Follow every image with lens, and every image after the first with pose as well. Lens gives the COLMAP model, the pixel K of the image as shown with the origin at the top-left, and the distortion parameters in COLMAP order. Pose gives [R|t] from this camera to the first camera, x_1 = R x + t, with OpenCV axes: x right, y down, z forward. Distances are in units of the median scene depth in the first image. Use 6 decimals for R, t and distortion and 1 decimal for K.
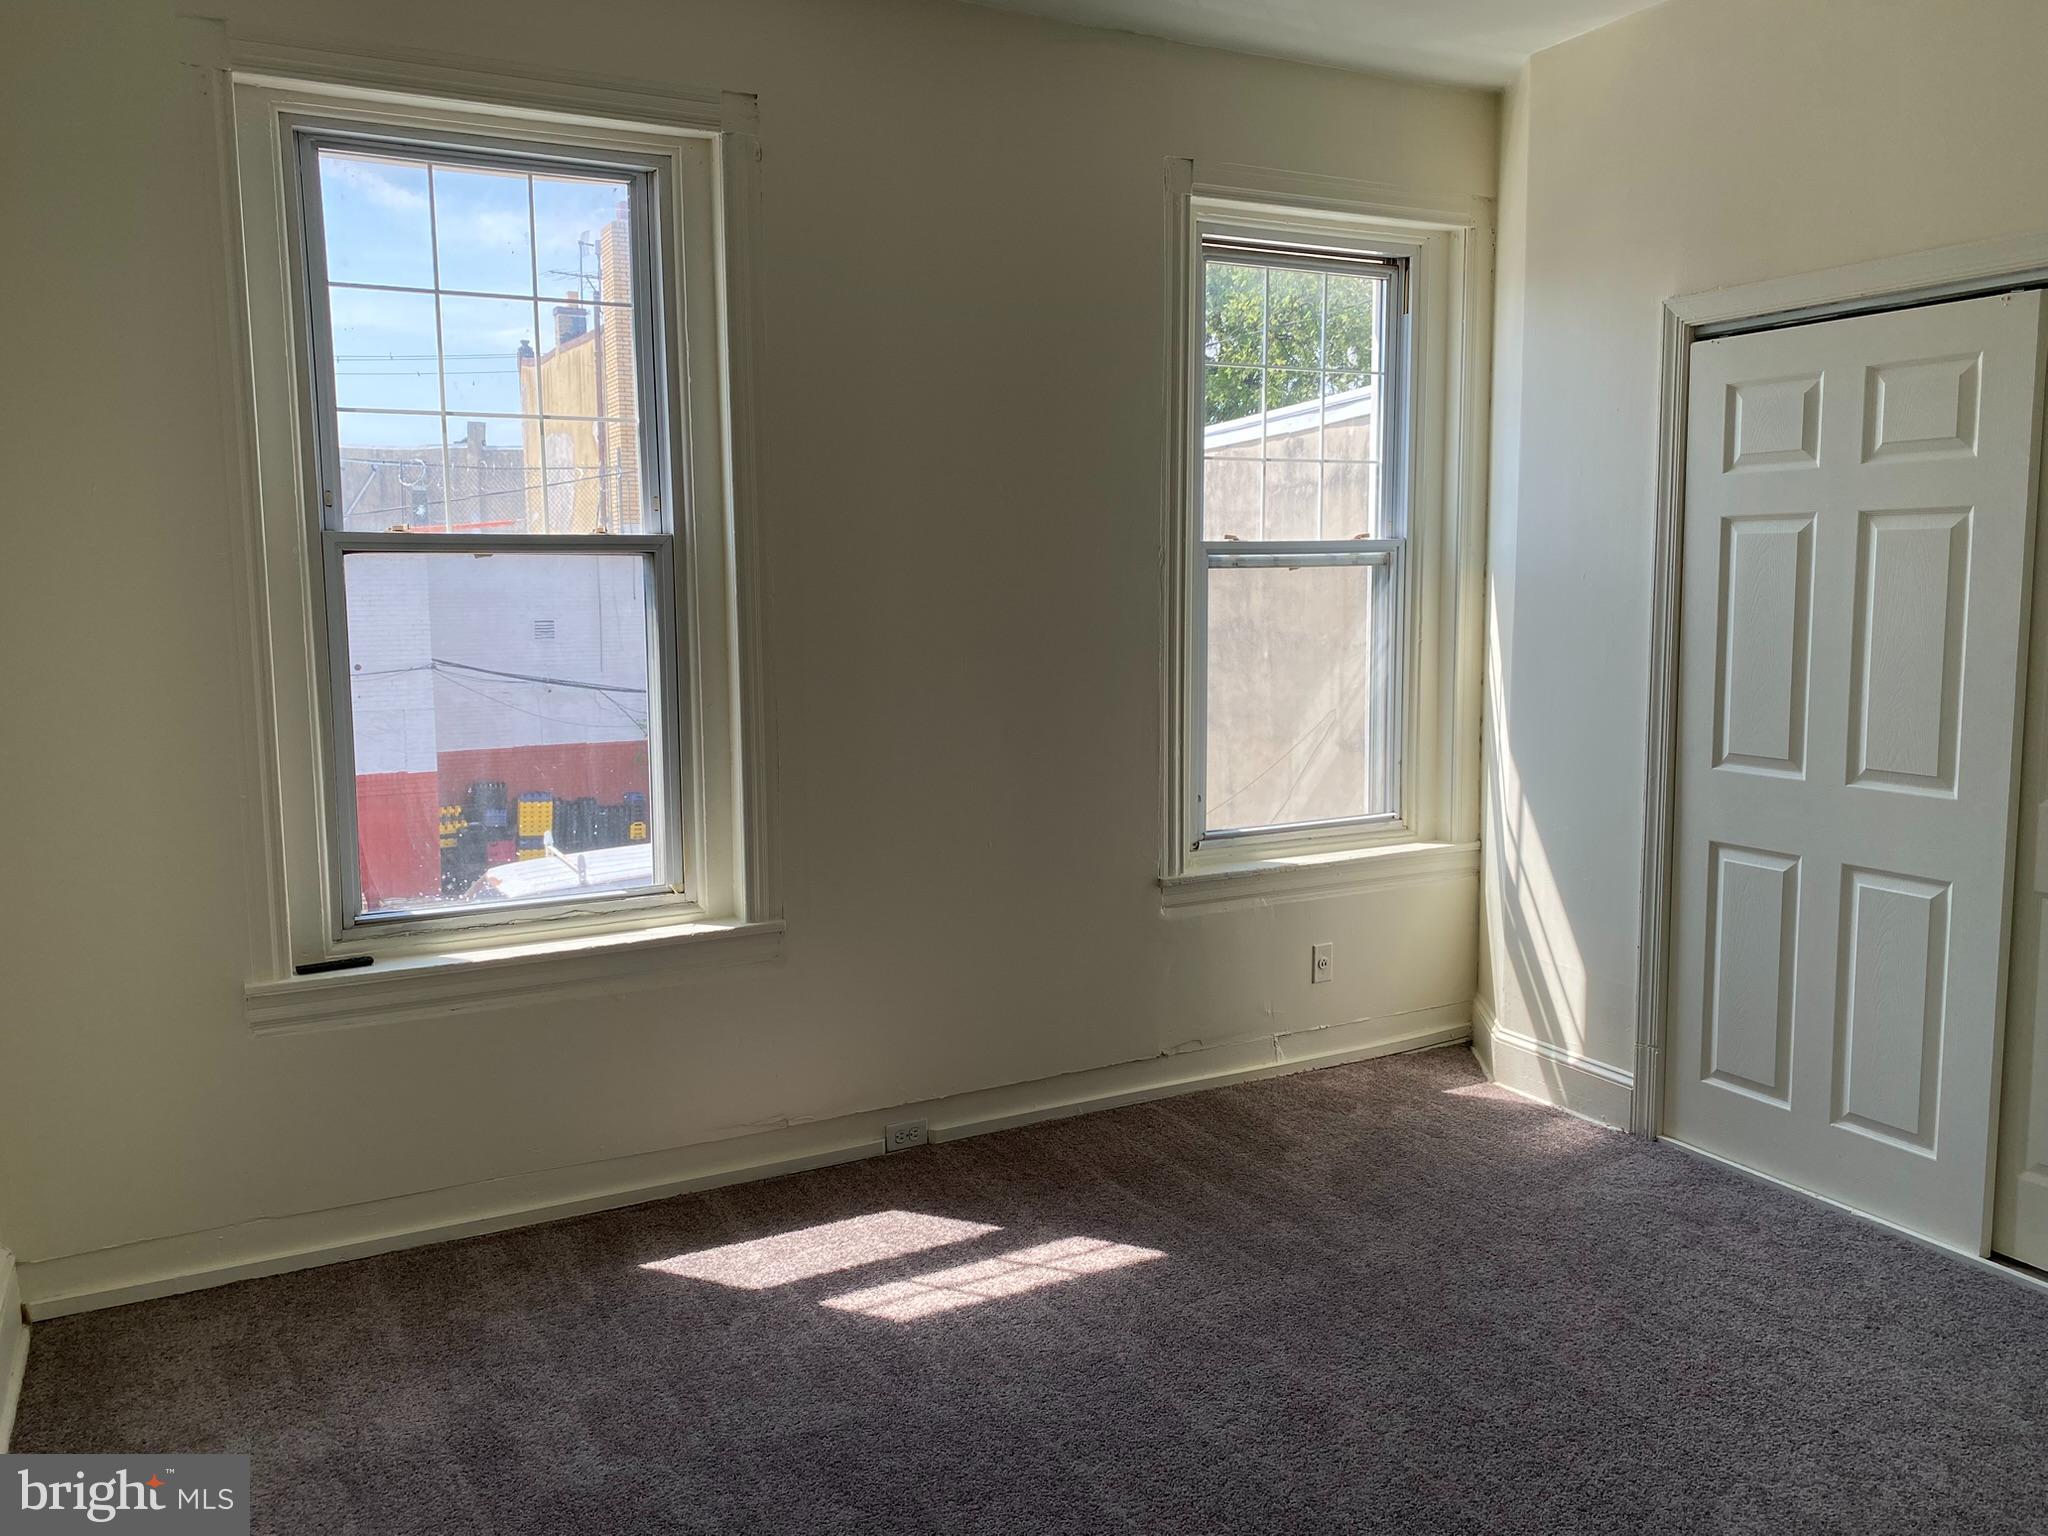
lens RADIAL K [[1556.1, 0, 1020.5], [0, 1556.1, 742.4], [0, 0, 1]] dist [0.039711, -0.044646]
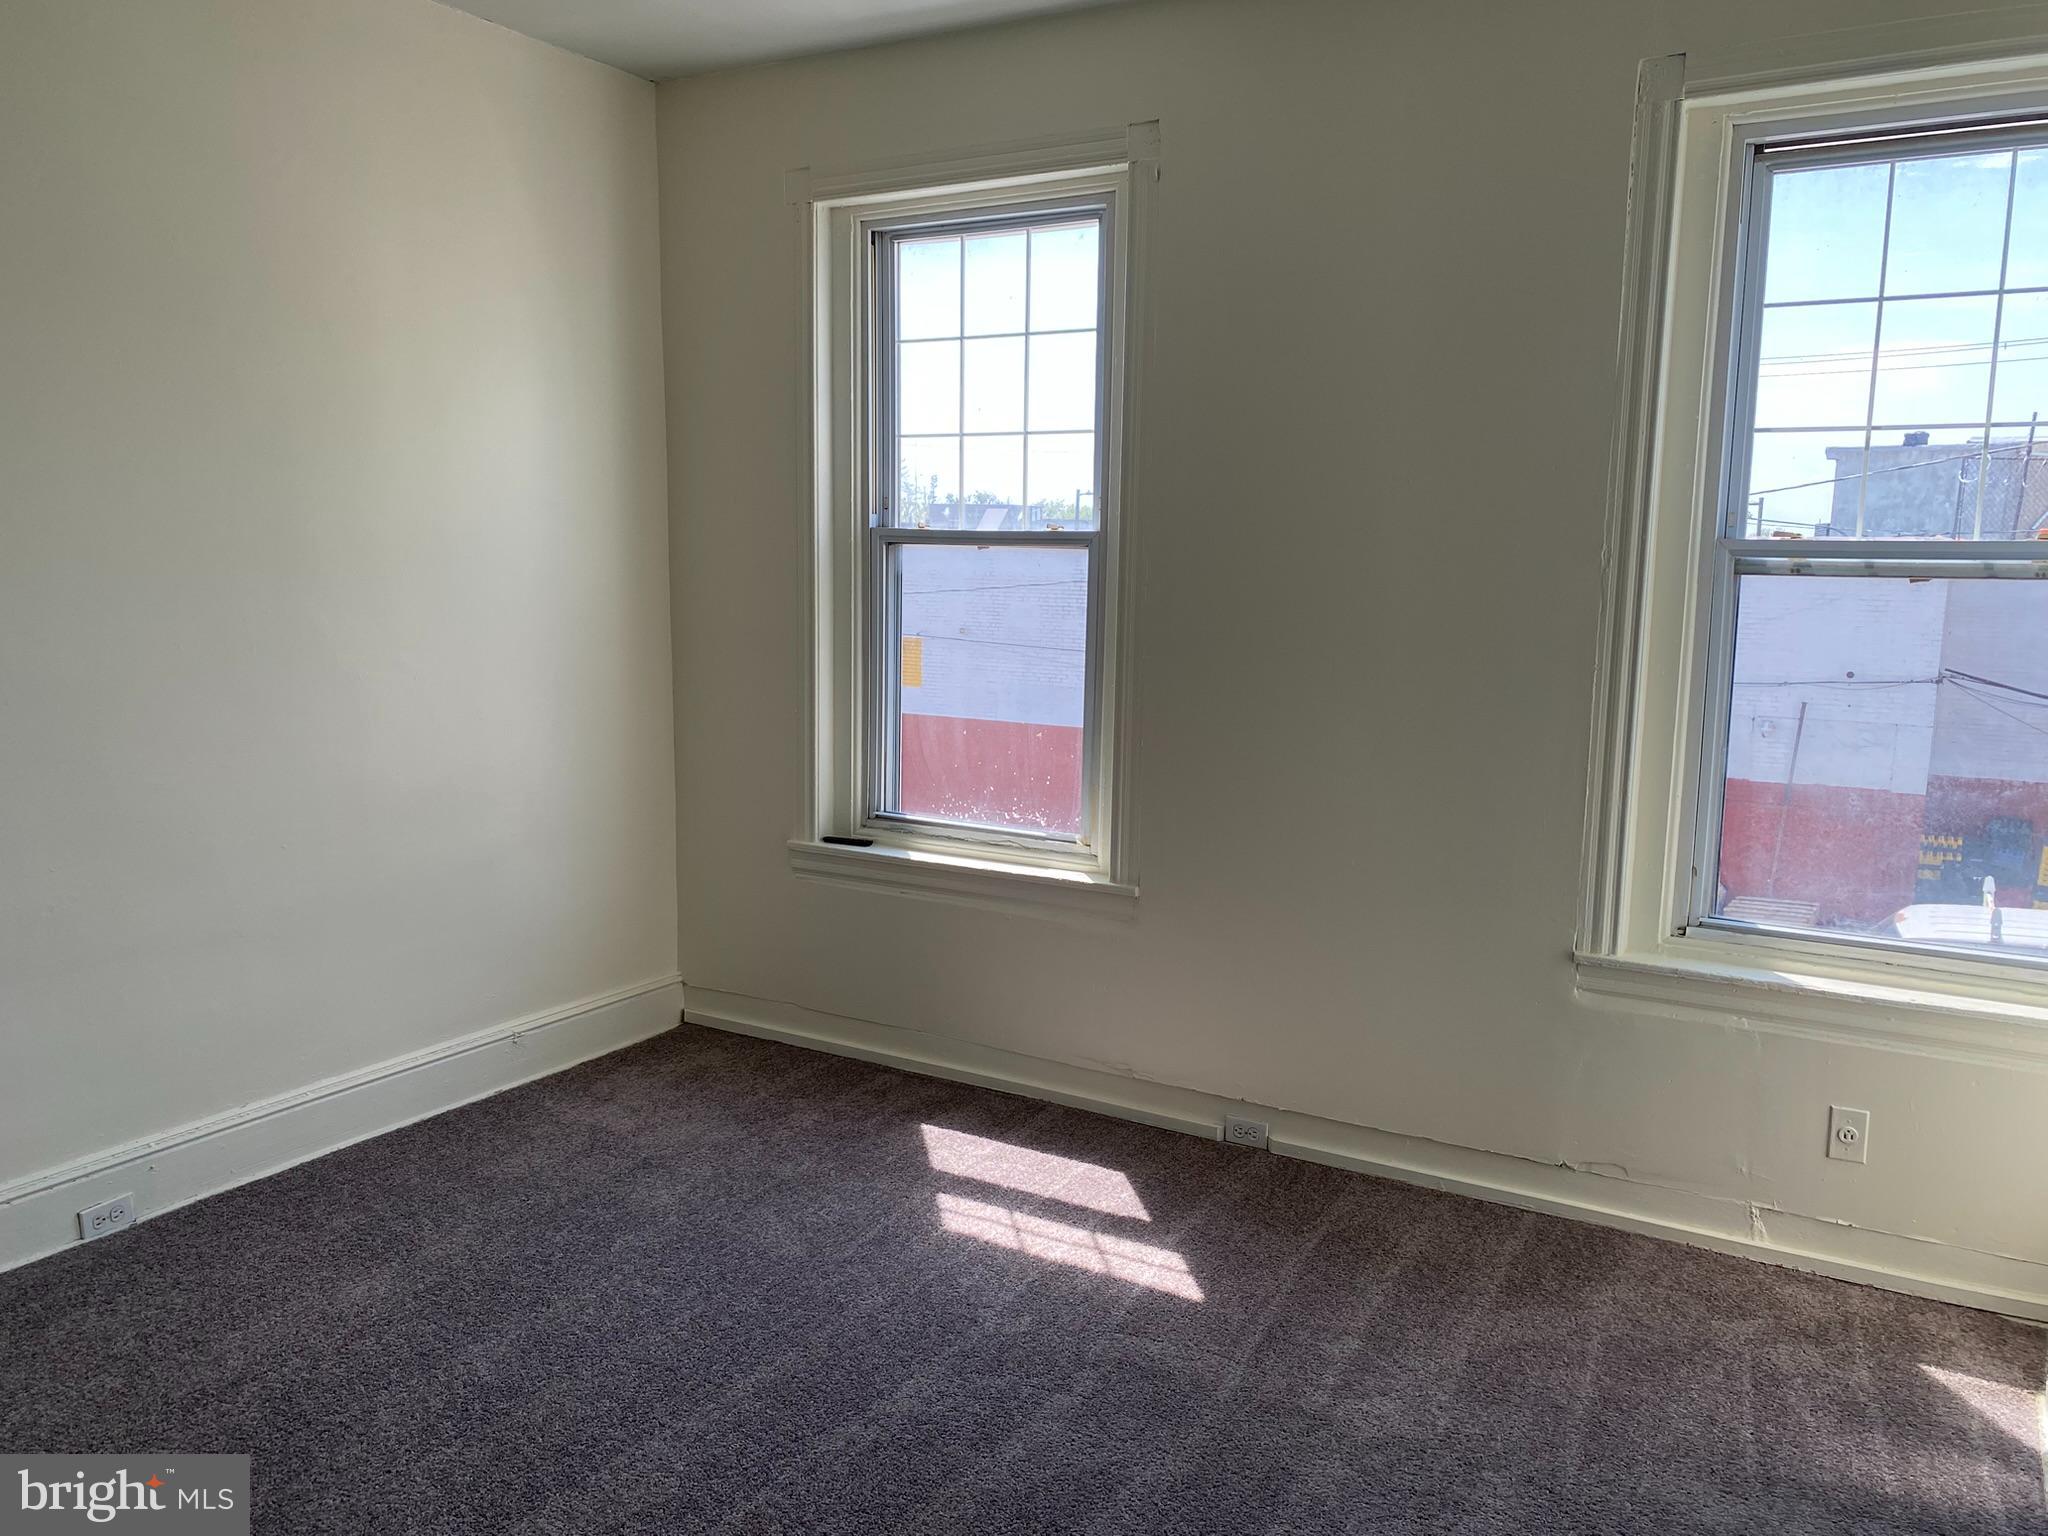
lens RADIAL K [[1550.9, 0, 1019.7], [0, 1550.9, 760.9], [0, 0, 1]] dist [0.082286, -0.119999]
pose [[0.524561, 0.127843, -0.841720, 0.724796], [-0.119370, 0.989940, 0.075963, -0.046166], [0.842963, 0.060629, 0.534544, 0.360357]]
